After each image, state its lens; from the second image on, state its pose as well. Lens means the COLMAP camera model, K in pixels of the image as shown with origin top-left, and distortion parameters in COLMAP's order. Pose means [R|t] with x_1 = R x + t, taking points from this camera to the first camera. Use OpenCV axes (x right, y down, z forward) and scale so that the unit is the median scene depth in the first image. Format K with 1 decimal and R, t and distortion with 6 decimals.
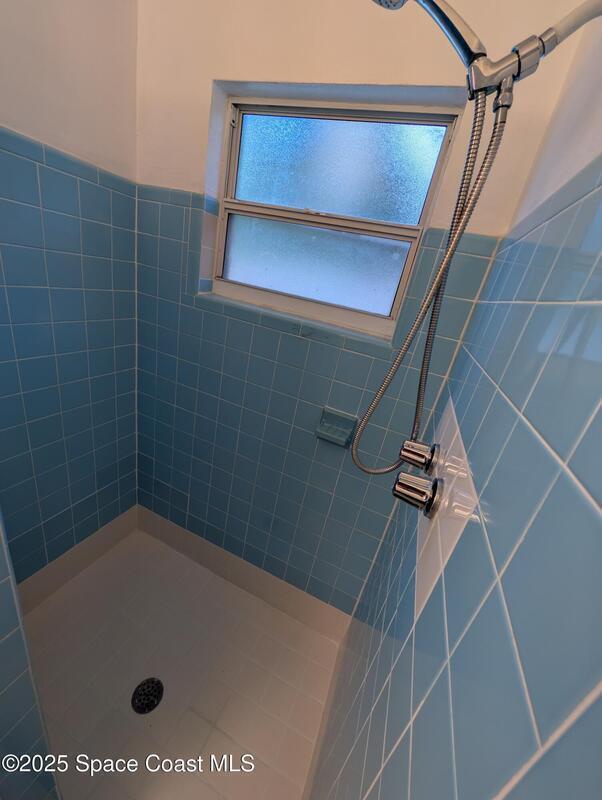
lens RADIAL K [[309.6, 0, 303.4], [0, 309.6, 399.4], [0, 0, 1]] dist [-0.001725, 0.001244]
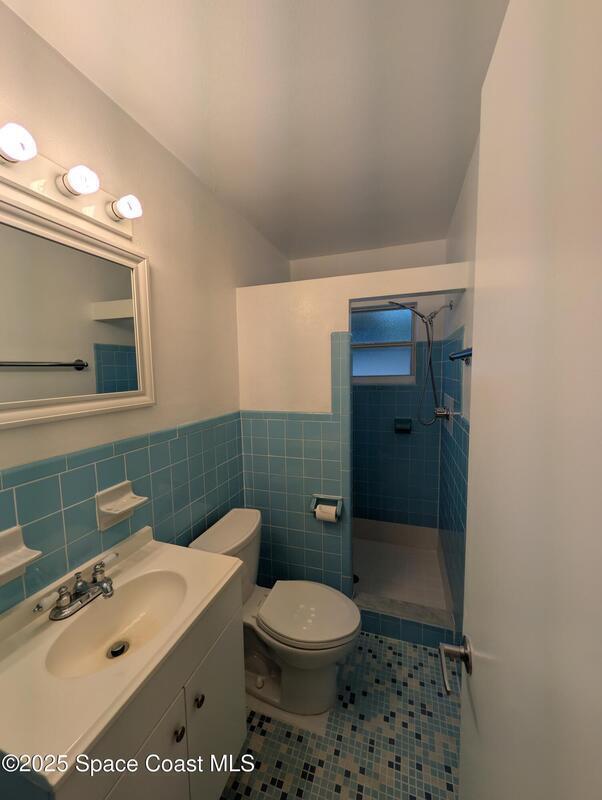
lens RADIAL K [[309.6, 0, 298.9], [0, 309.6, 399.9], [0, 0, 1]] dist [-0.001725, 0.001244]
pose [[0.975336, -0.219543, 0.022822, -0.674399], [0.217449, 0.937958, -0.270095, 0.383911], [0.037891, 0.268396, 0.962563, -1.313352]]
